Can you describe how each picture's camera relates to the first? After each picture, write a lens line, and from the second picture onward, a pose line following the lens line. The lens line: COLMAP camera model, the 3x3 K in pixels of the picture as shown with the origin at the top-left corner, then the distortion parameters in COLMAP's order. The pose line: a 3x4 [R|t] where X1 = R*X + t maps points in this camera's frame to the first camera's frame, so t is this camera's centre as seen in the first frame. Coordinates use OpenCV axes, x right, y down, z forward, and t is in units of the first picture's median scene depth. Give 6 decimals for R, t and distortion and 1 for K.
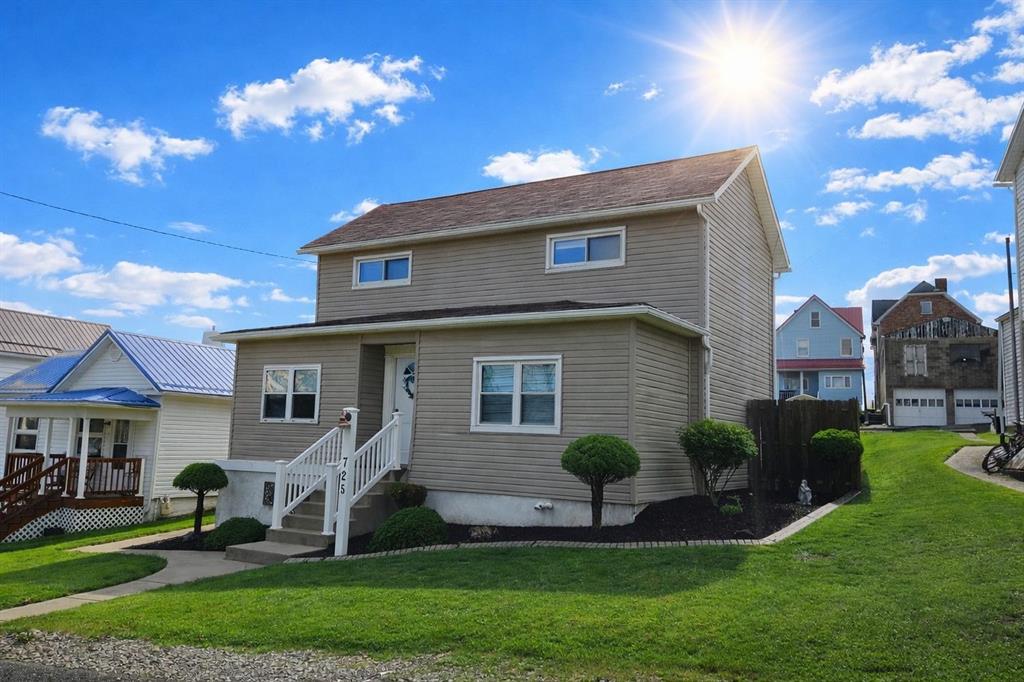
lens RADIAL K [[821.9, 0, 511.8], [0, 821.9, 341.3], [0, 0, 1]] dist [0.037525, 0.004614]
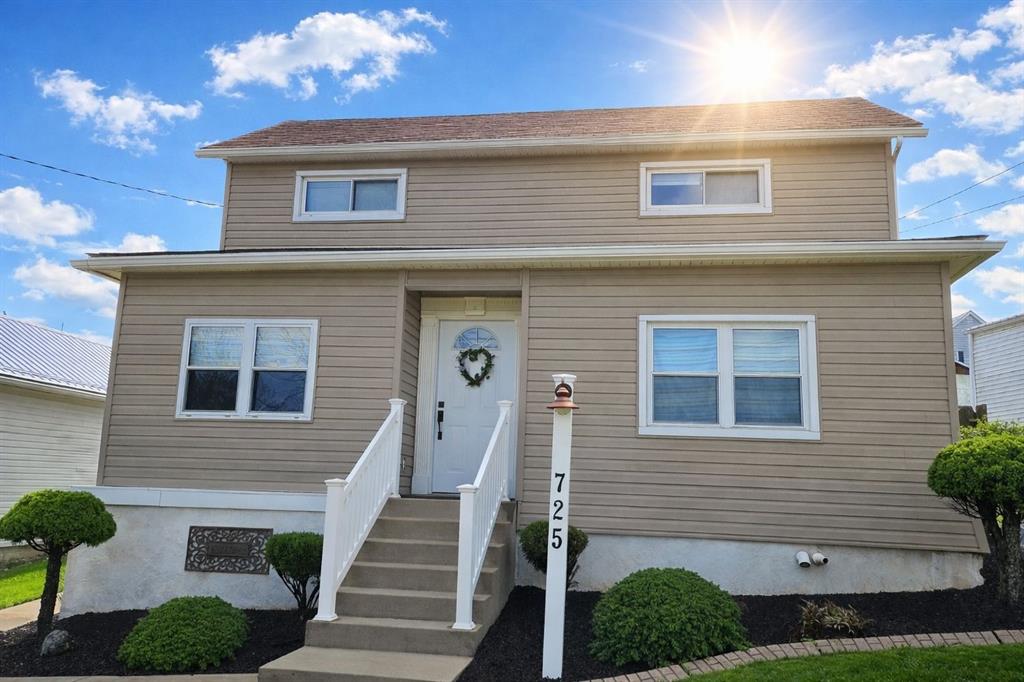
lens RADIAL K [[821.9, 0, 511.6], [0, 821.9, 338.4], [0, 0, 1]] dist [0.037525, 0.004614]
pose [[0.929872, 0.063783, 0.362313, -0.311302], [-0.048676, 0.997528, -0.050682, 0.063332], [-0.364650, 0.029492, 0.930678, 0.403893]]
